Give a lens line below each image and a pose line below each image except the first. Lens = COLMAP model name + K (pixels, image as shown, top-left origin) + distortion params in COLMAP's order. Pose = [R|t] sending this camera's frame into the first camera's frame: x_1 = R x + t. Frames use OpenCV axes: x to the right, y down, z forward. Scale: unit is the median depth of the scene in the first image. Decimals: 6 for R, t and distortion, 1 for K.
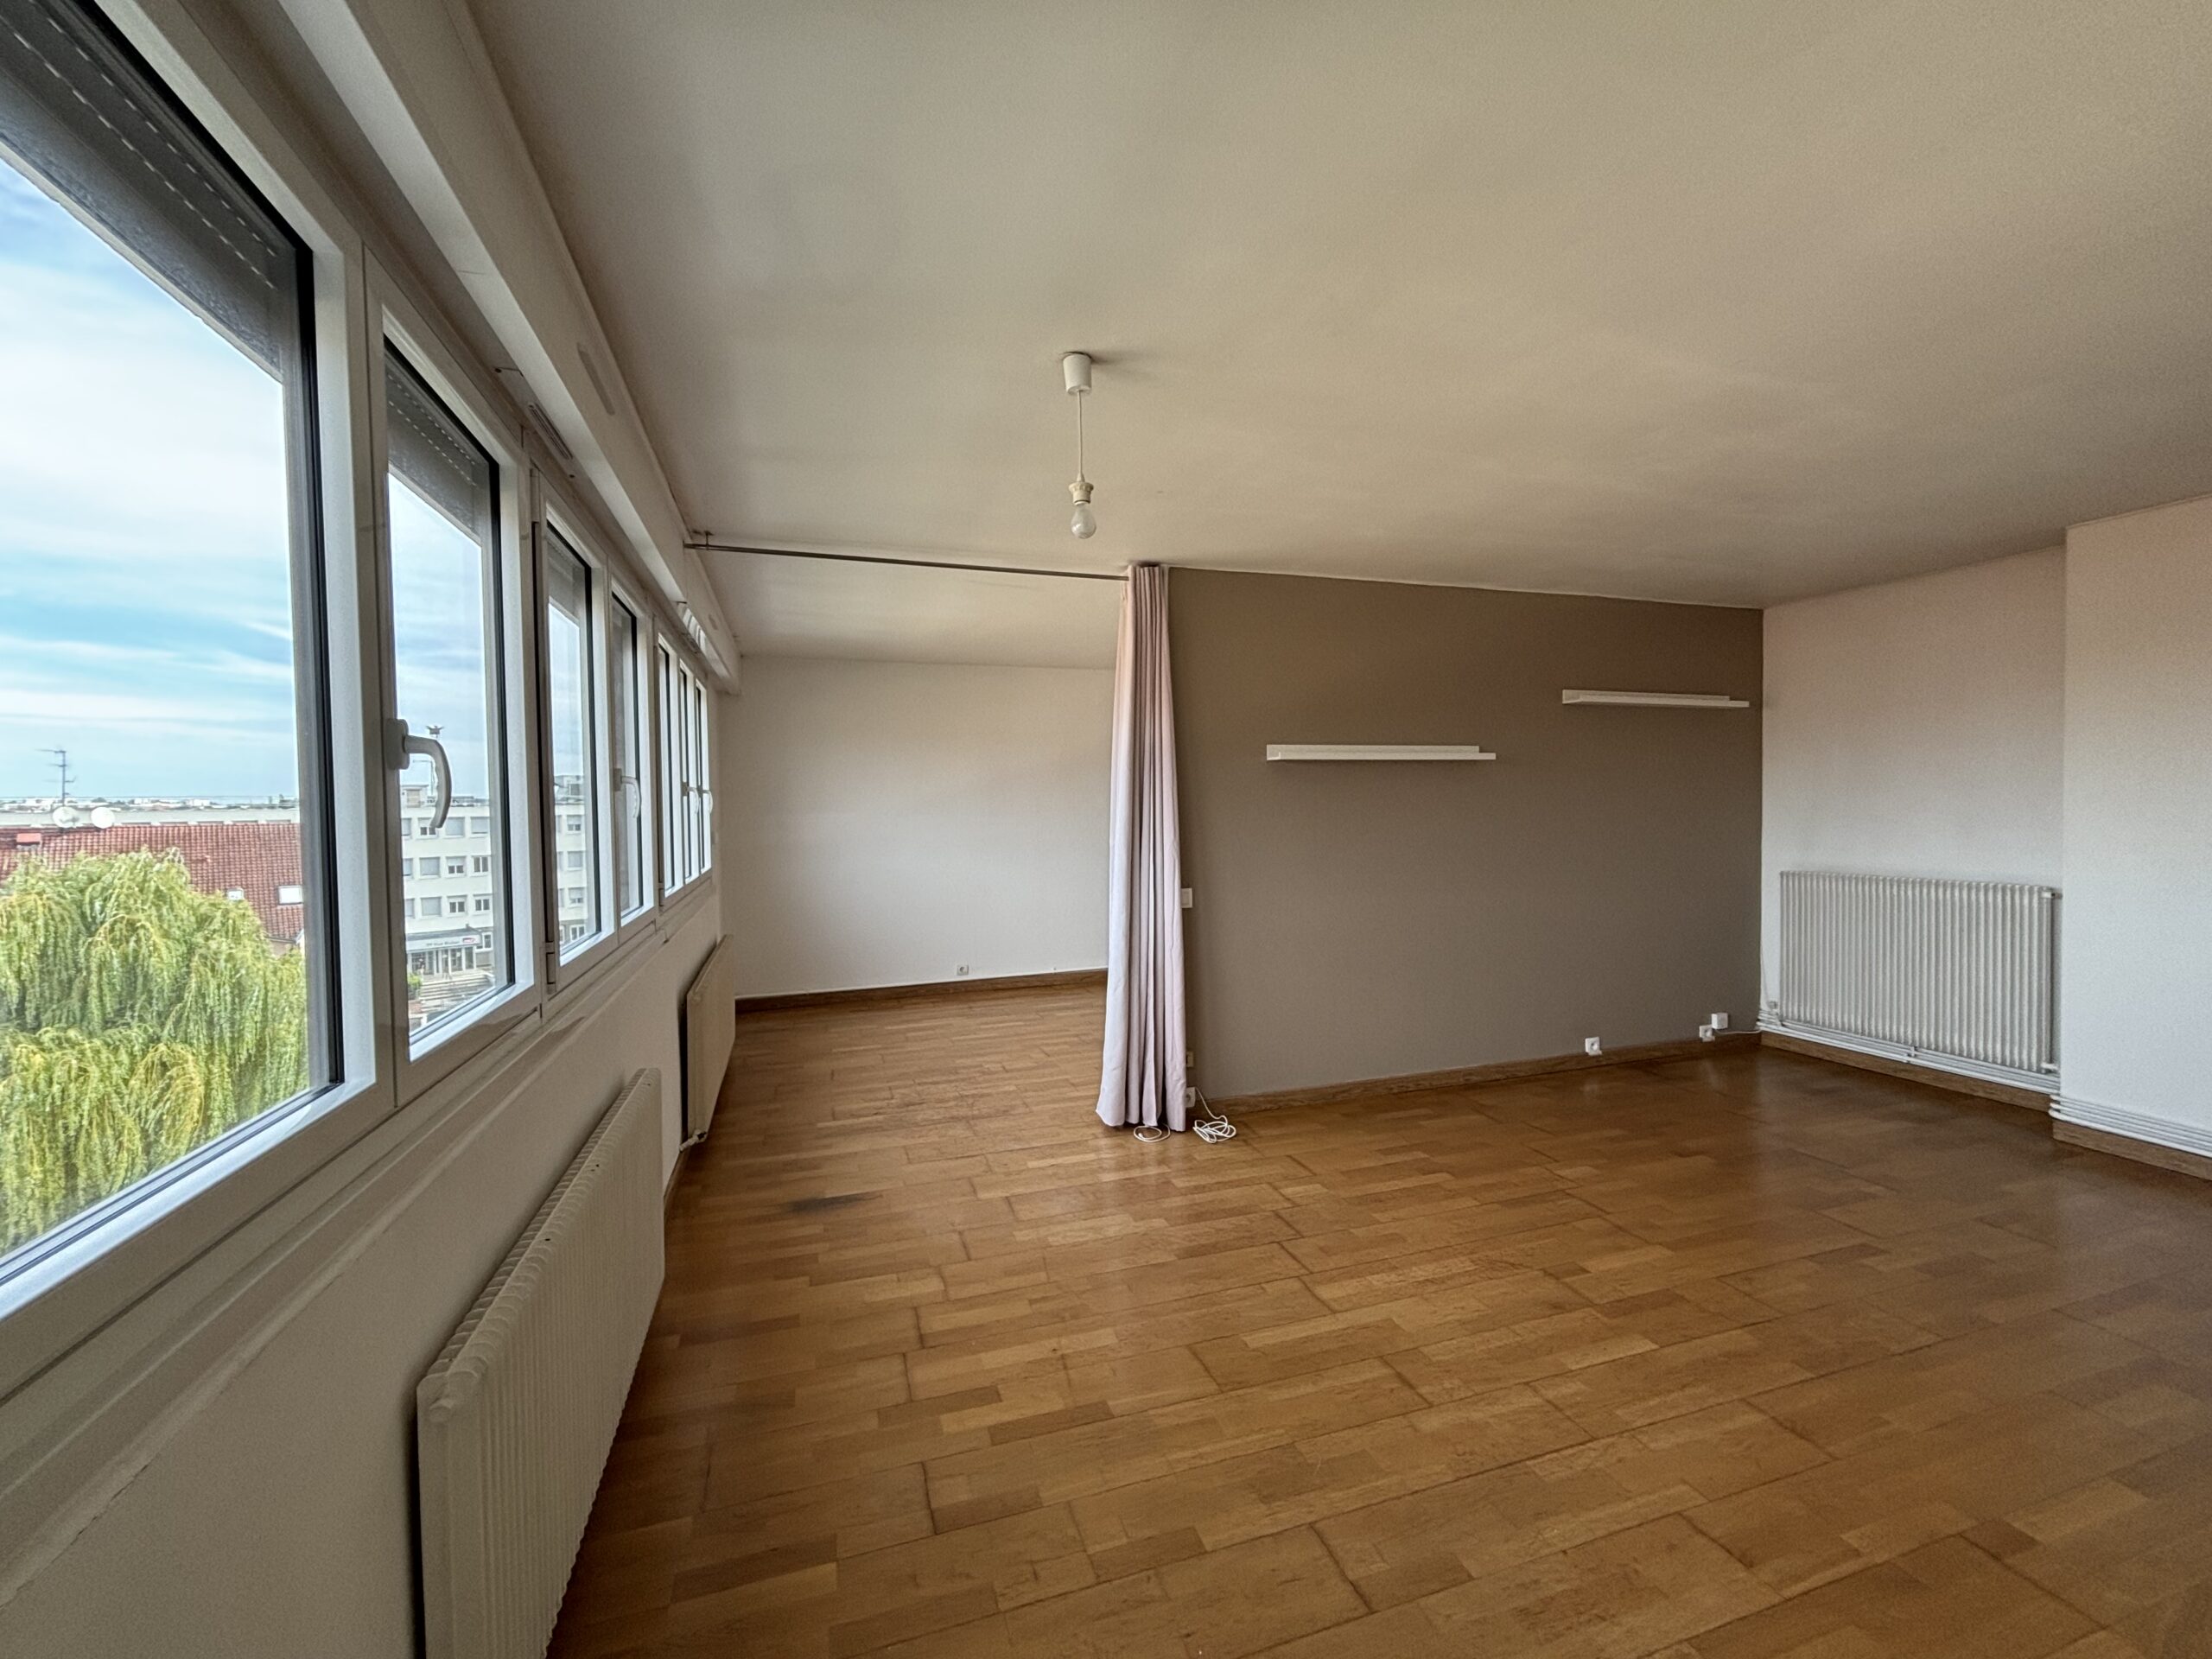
lens RADIAL K [[906.4, 0, 1099.1], [0, 906.4, 829.9], [0, 0, 1]] dist [-0.001025, 0.000748]
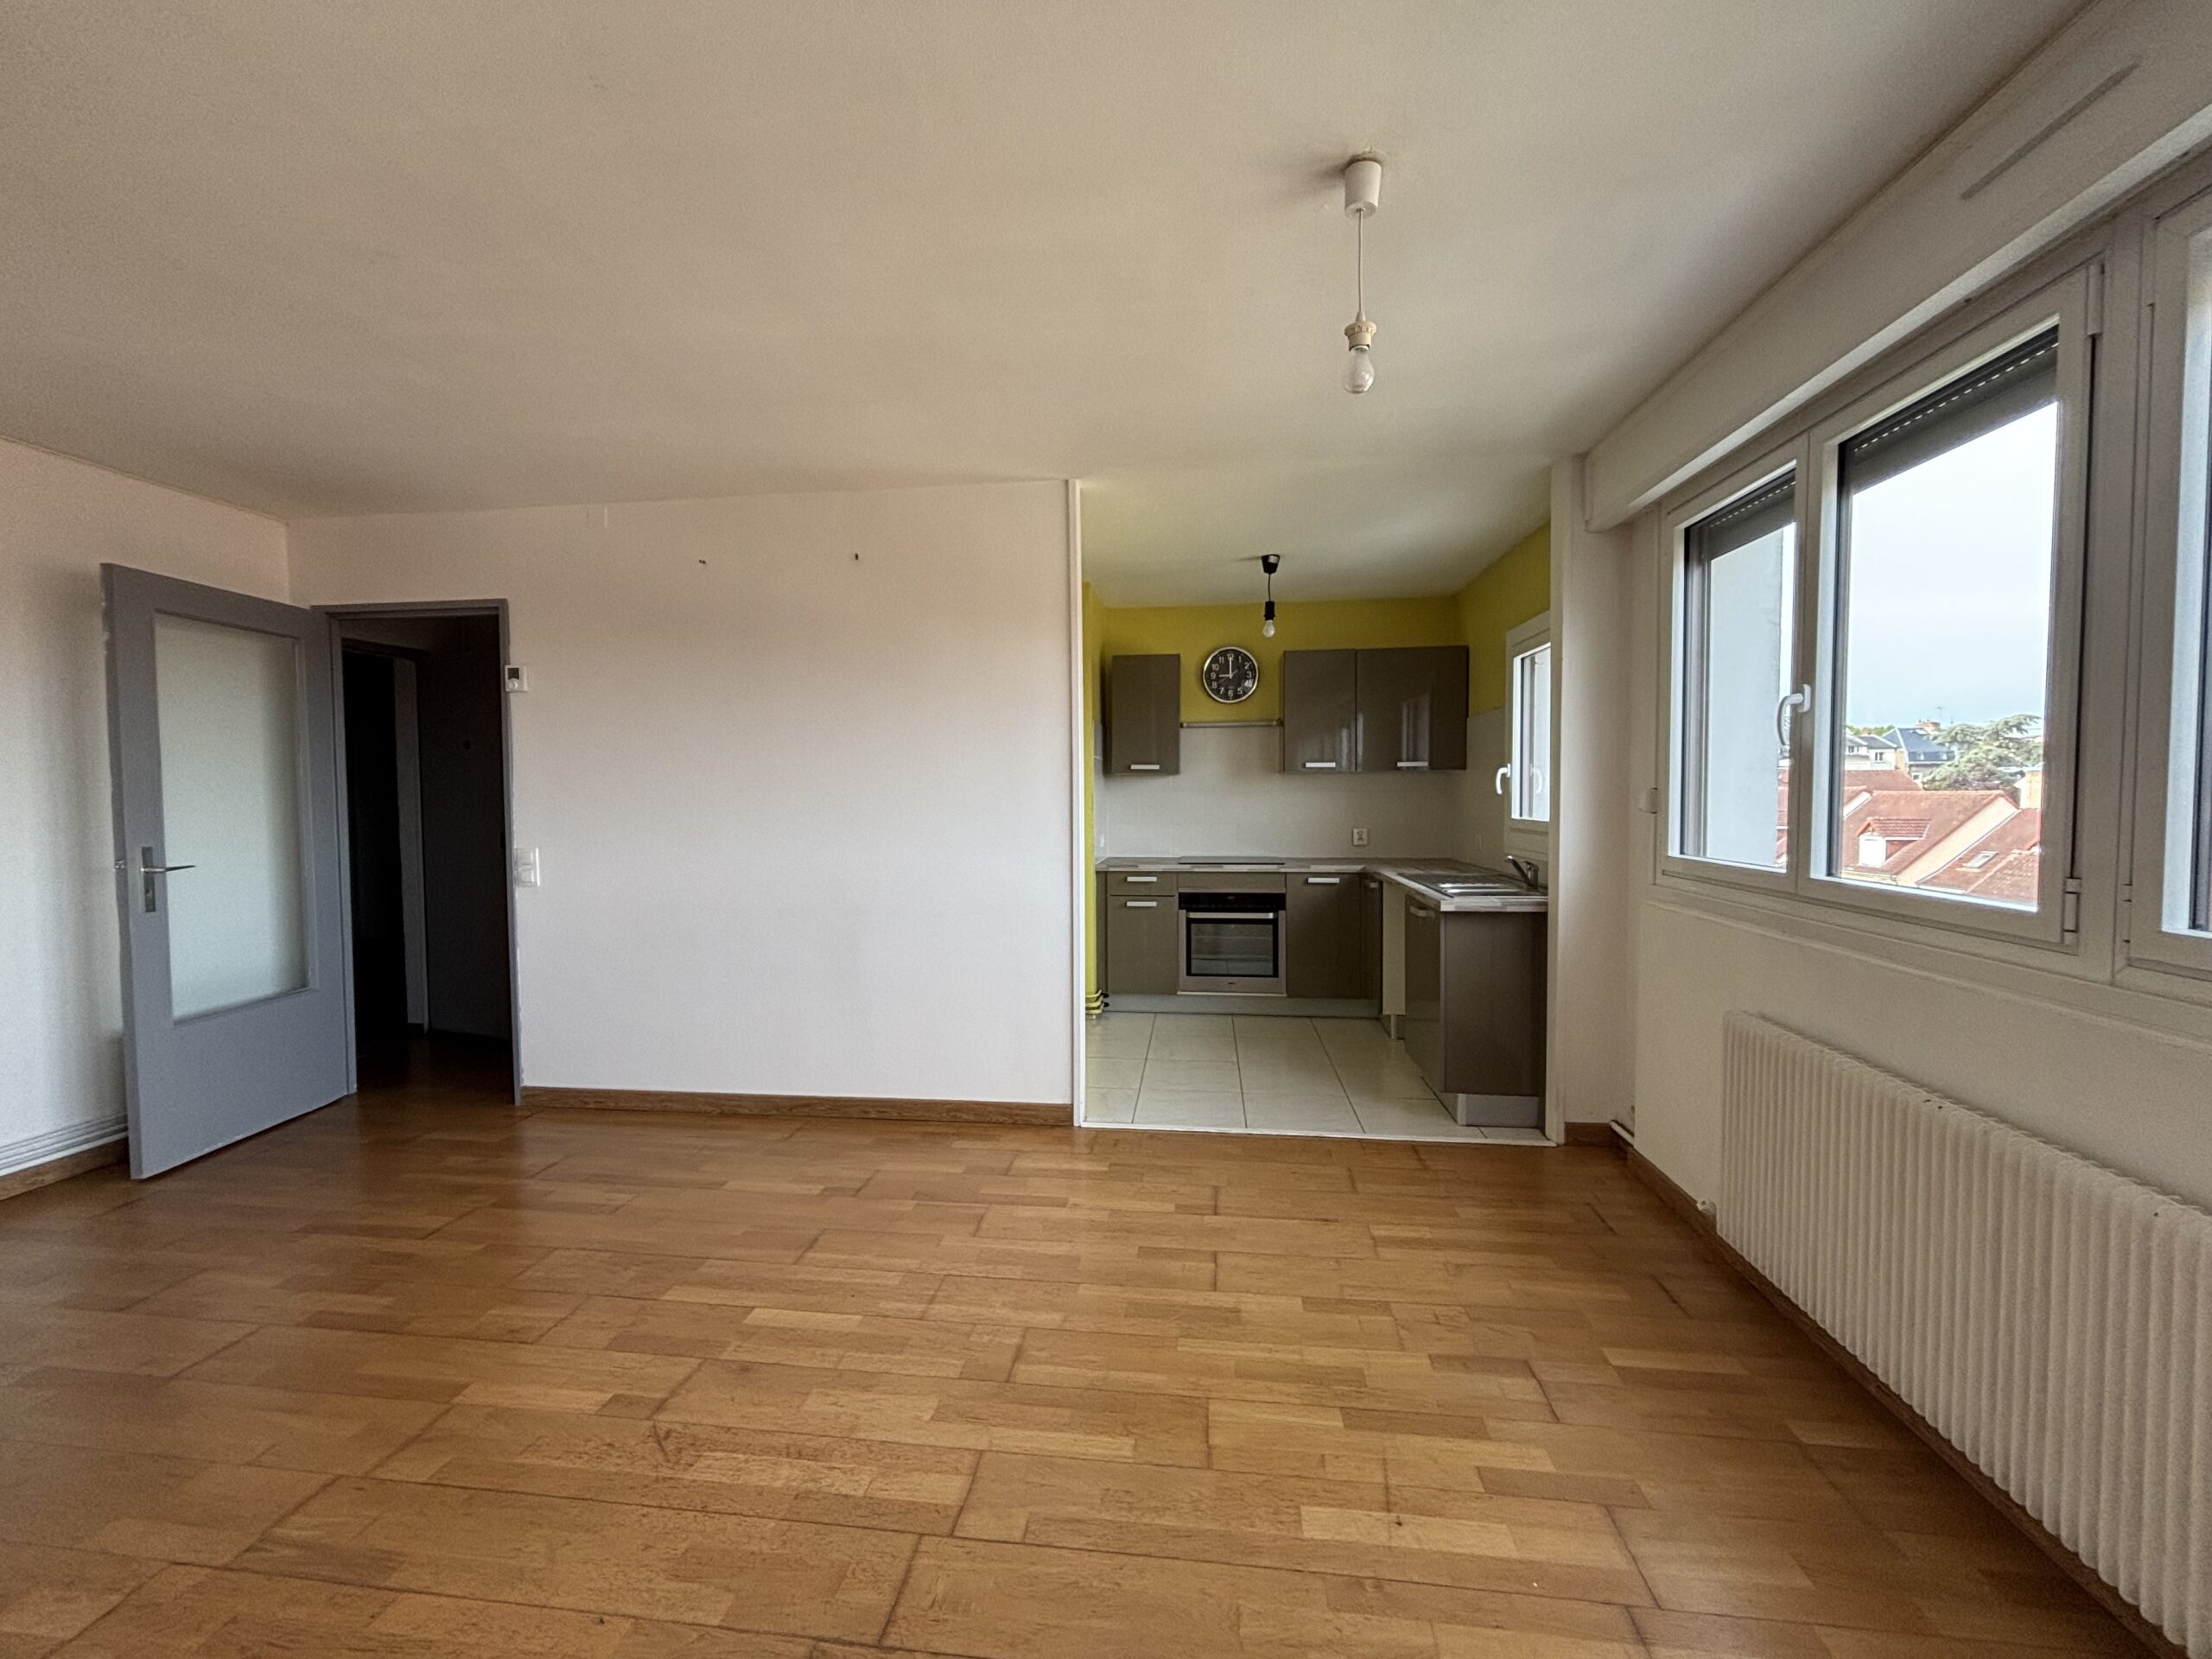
lens RADIAL K [[906.4, 0, 1097.5], [0, 906.4, 824.3], [0, 0, 1]] dist [-0.001025, 0.000748]
pose [[-0.903346, 0.003929, 0.428895, -0.129204], [0.031358, 0.997887, 0.056904, 0.003016], [-0.427765, 0.064853, -0.901560, 1.569545]]
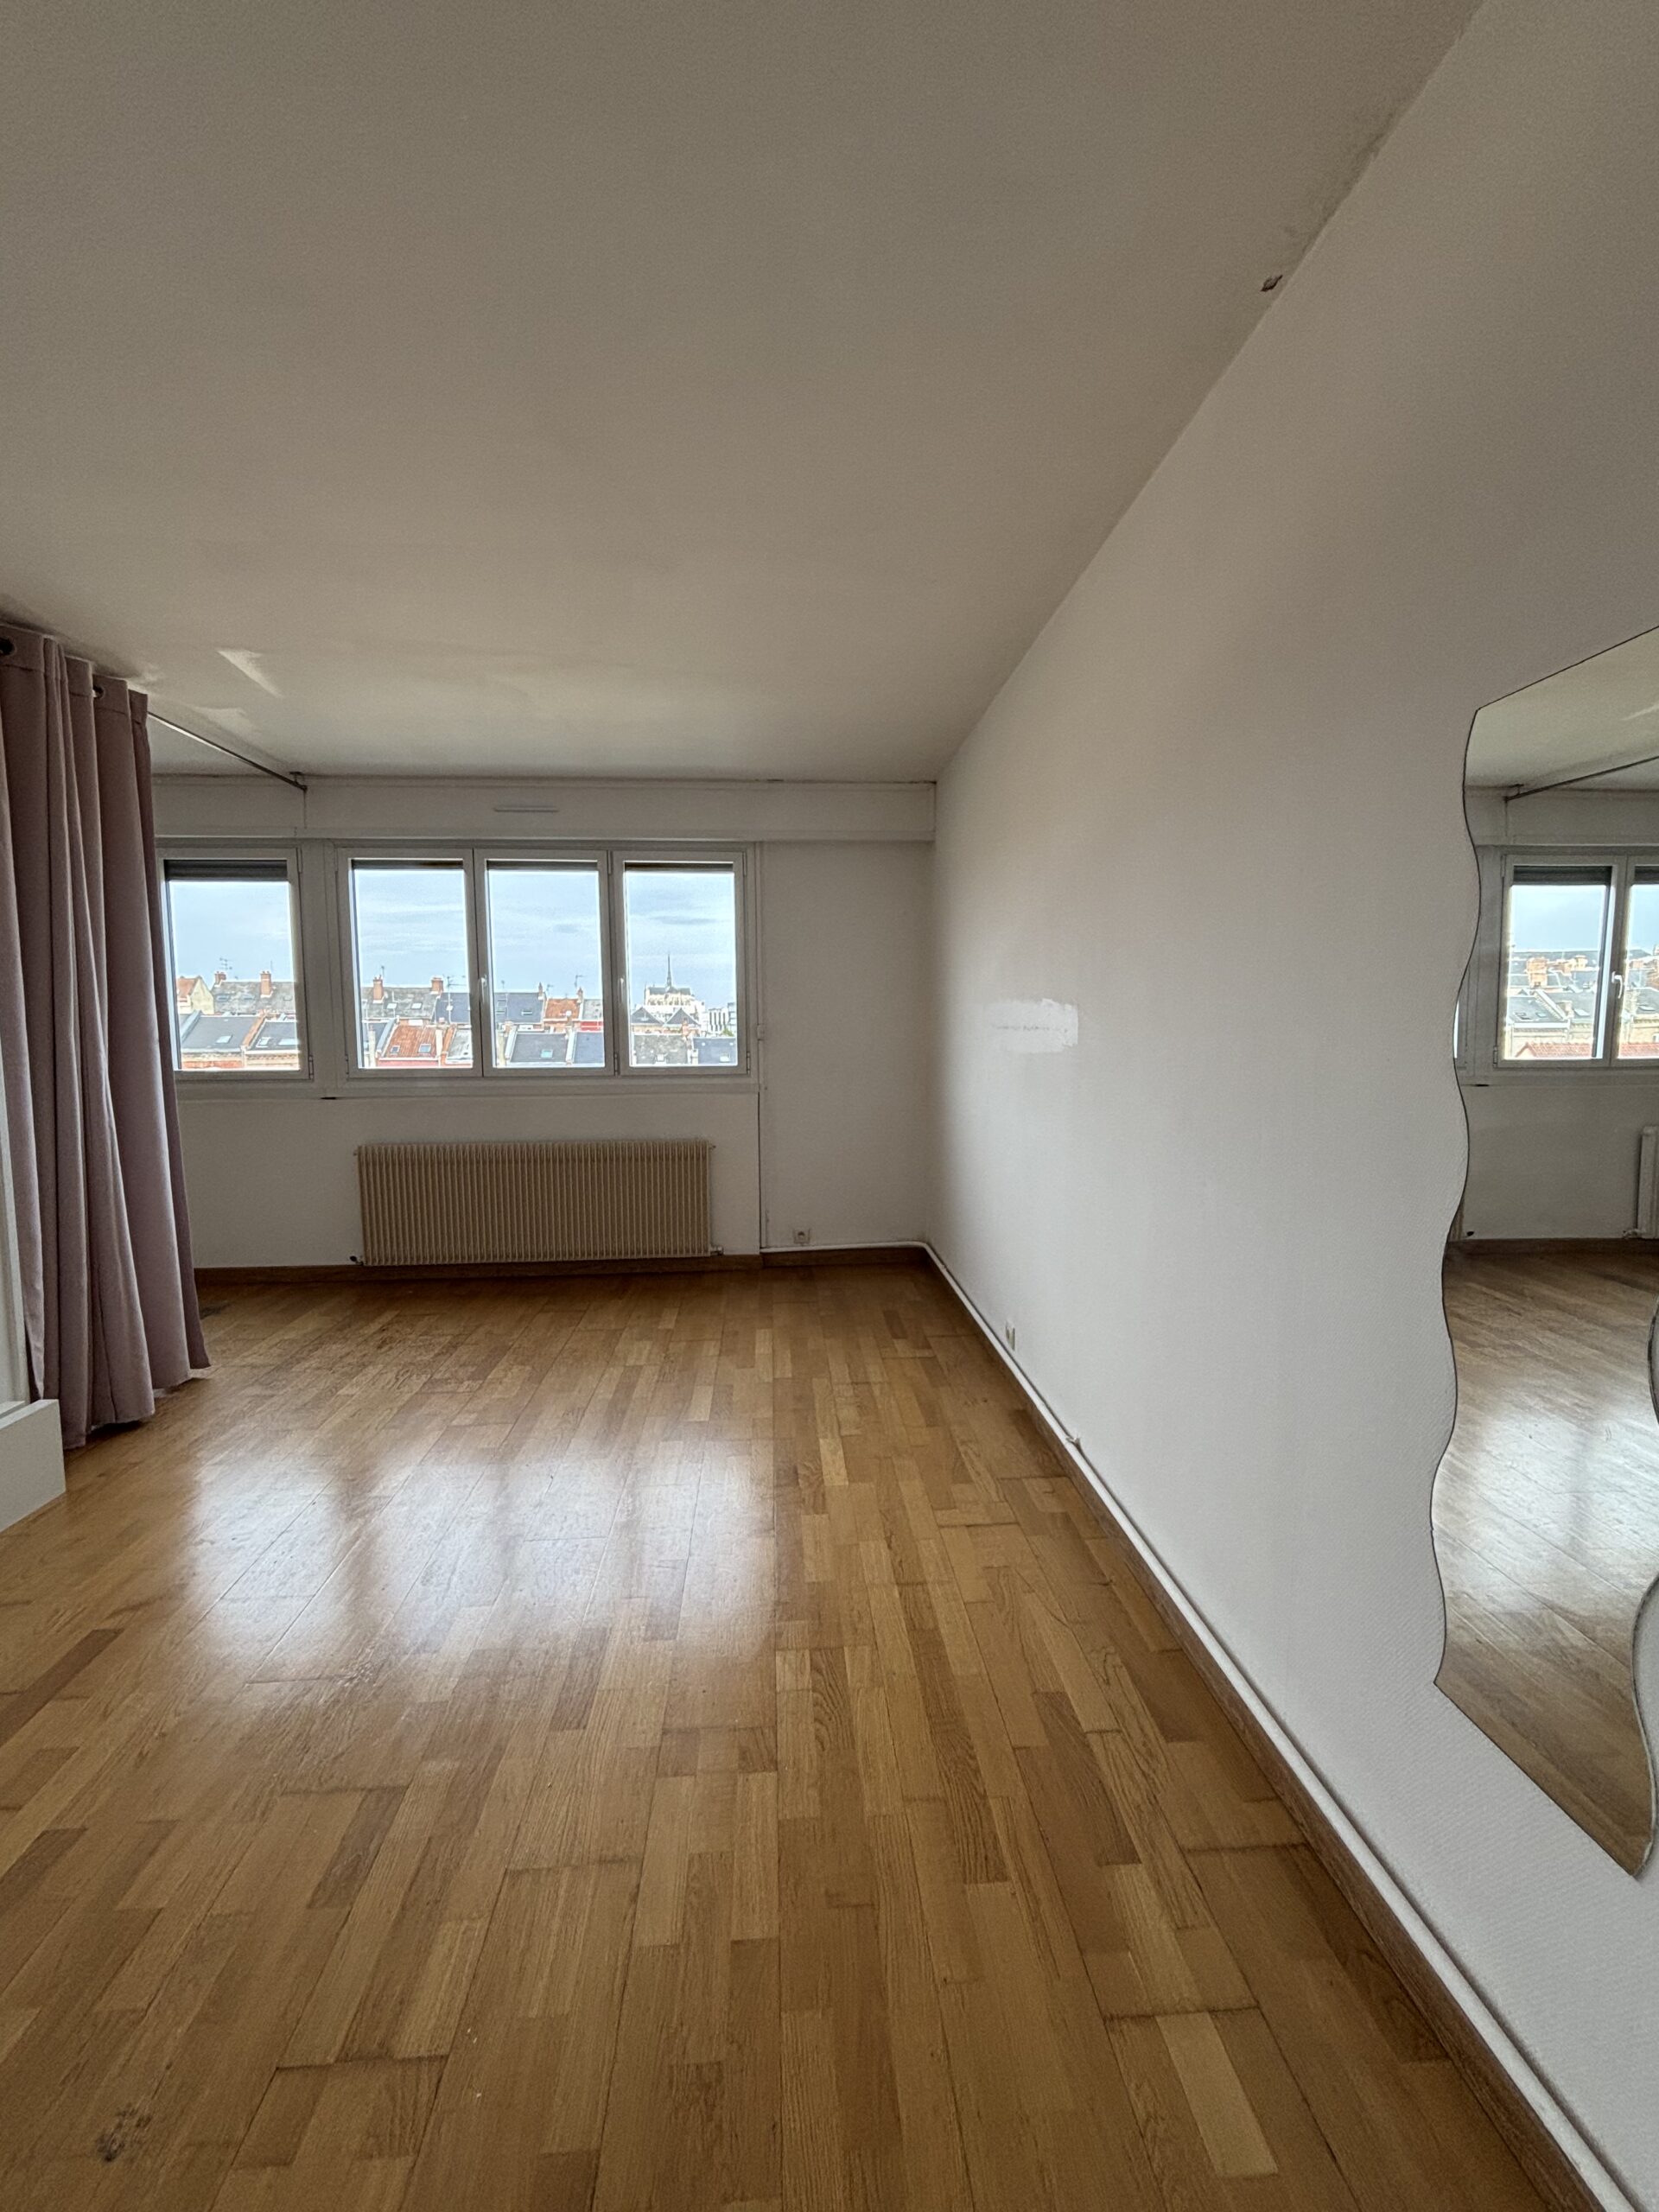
lens RADIAL K [[906.4, 0, 827.0], [0, 906.4, 1108.6], [0, 0, 1]] dist [-0.001025, 0.000748]
pose [[-0.241218, 0.107514, -0.964497, 0.848803], [-0.020216, 0.993072, 0.115755, -0.041896], [0.970260, 0.047421, -0.237373, 2.750265]]
